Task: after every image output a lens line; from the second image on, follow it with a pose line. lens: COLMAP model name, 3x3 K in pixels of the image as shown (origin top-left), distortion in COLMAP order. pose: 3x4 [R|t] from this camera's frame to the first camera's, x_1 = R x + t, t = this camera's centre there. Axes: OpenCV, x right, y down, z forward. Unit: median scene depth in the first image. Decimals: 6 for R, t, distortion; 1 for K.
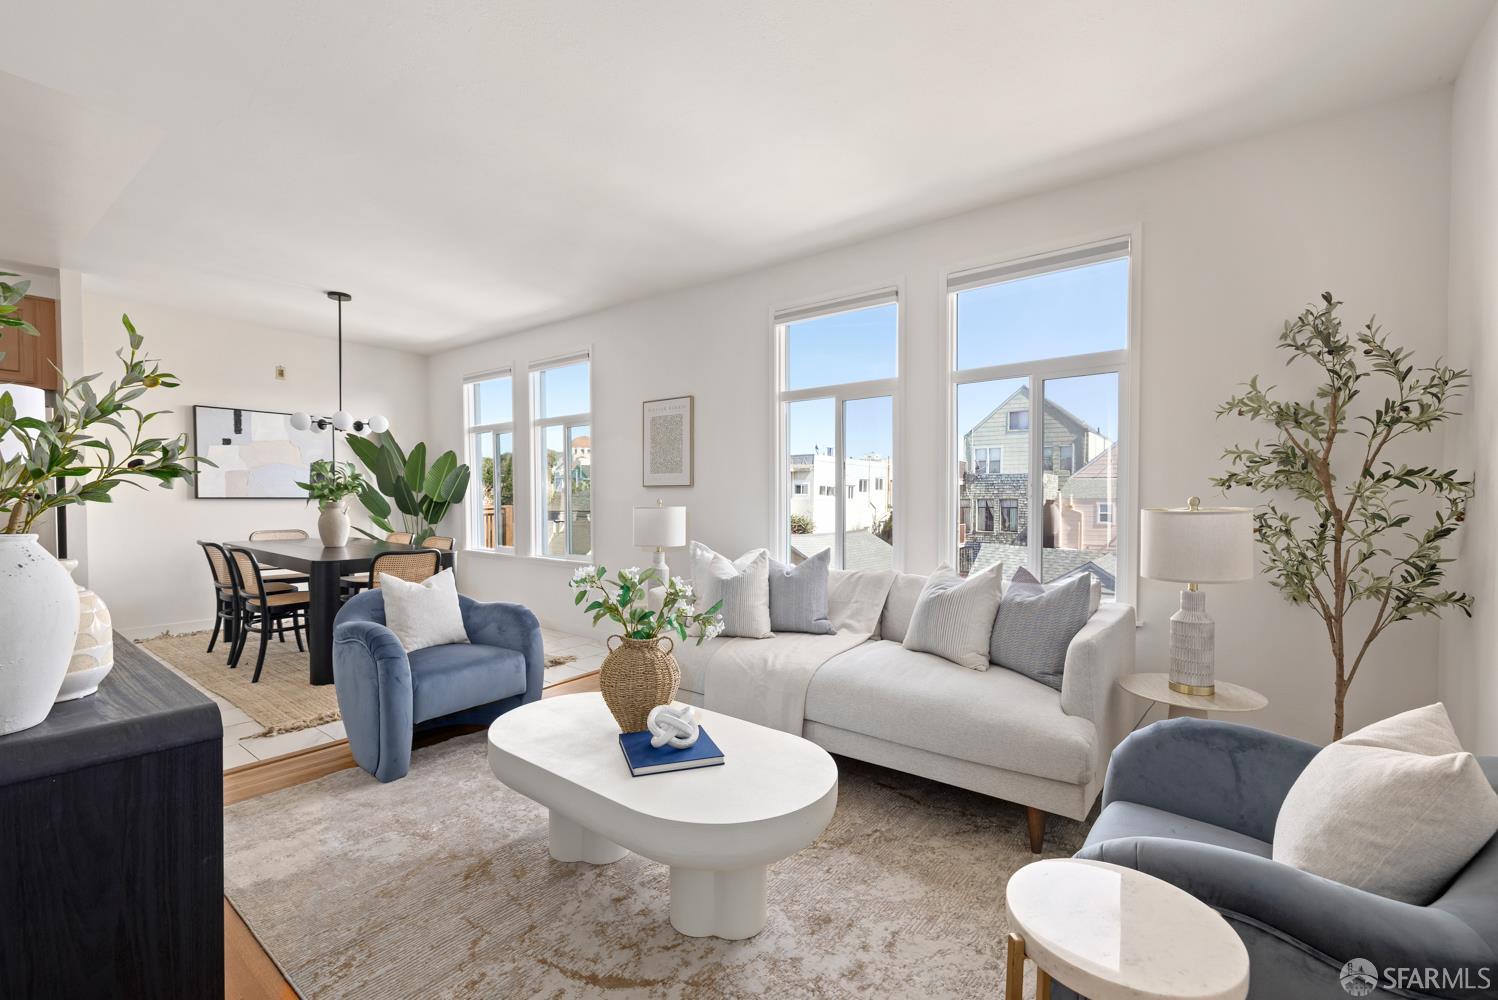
lens RADIAL K [[634.3, 0, 748.3], [0, 634.3, 511.5], [0, 0, 1]] dist [0.000863, -0.000924]
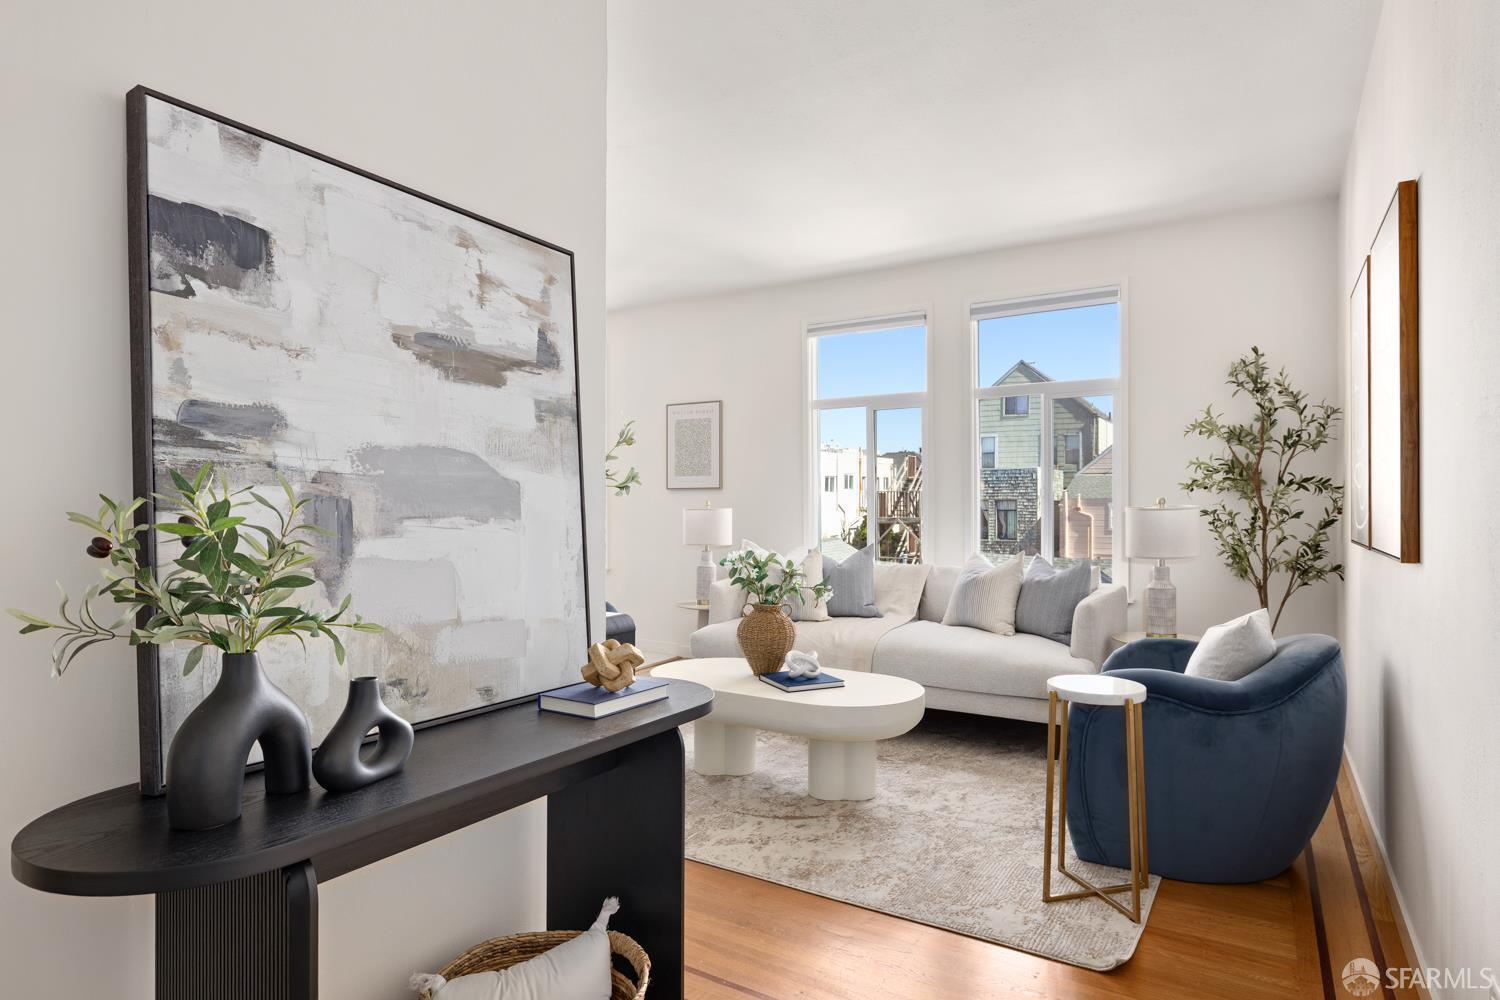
lens RADIAL K [[838.4, 0, 743.2], [0, 838.4, 503.4], [0, 0, 1]] dist [-0.001278, 0.000690]
pose [[0.996002, -0.004976, 0.089188, -0.313245], [0.006480, 0.999842, -0.016581, 0.011386], [-0.089091, 0.017093, 0.995877, -0.629782]]
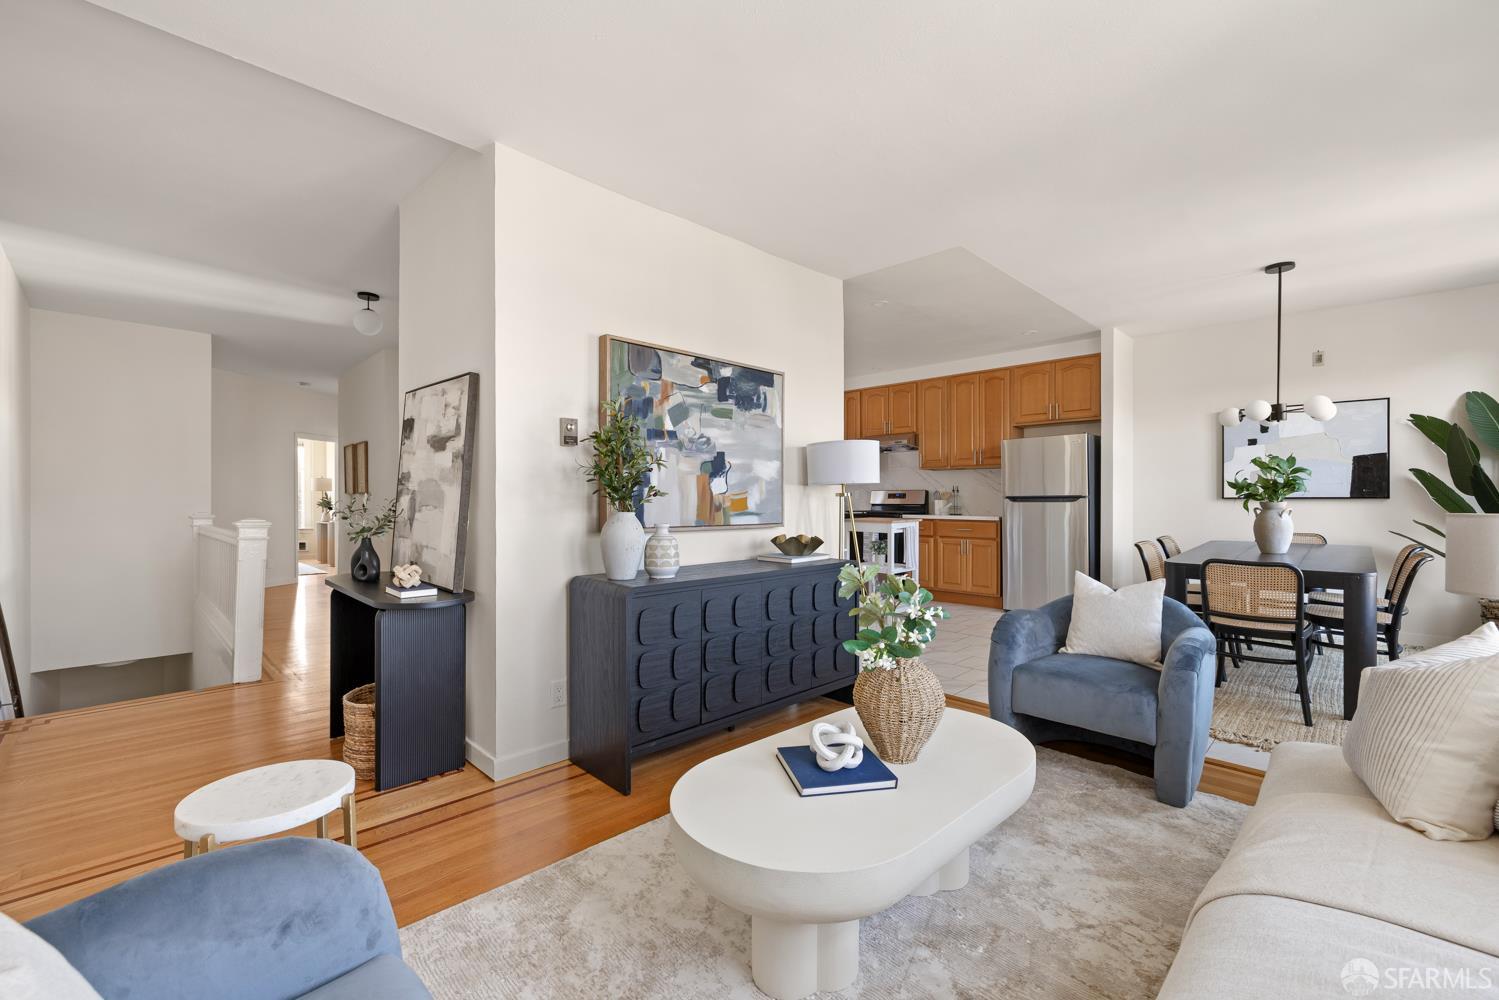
lens RADIAL K [[634.8, 0, 744.7], [0, 634.8, 498.7], [0, 0, 1]] dist [0.000863, -0.000924]
pose [[-0.146436, -0.001875, -0.989218, 0.621679], [-0.018344, 0.999831, 0.000821, -0.014186], [0.989050, 0.018266, -0.146446, 0.760663]]
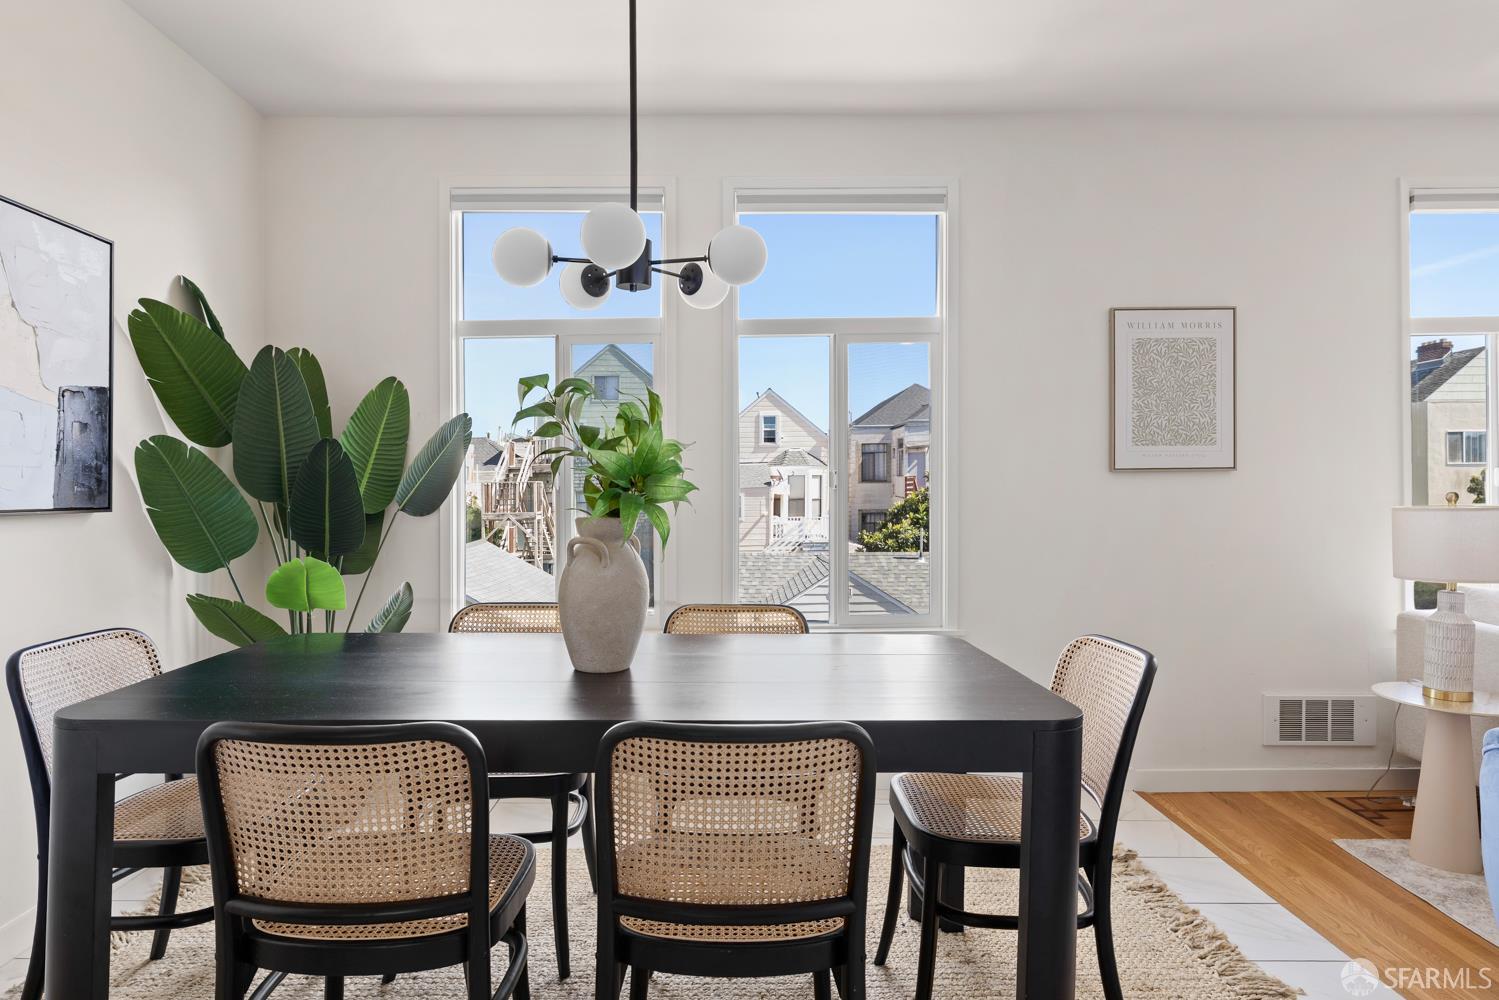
lens RADIAL K [[837.8, 0, 713.8], [0, 837.8, 478.3], [0, 0, 1]] dist [-0.001278, 0.000690]
pose [[0.794827, -0.003145, 0.606828, -1.606959], [0.025015, 0.999306, -0.027586, -0.042868], [-0.606321, 0.037106, 0.794354, 1.254543]]
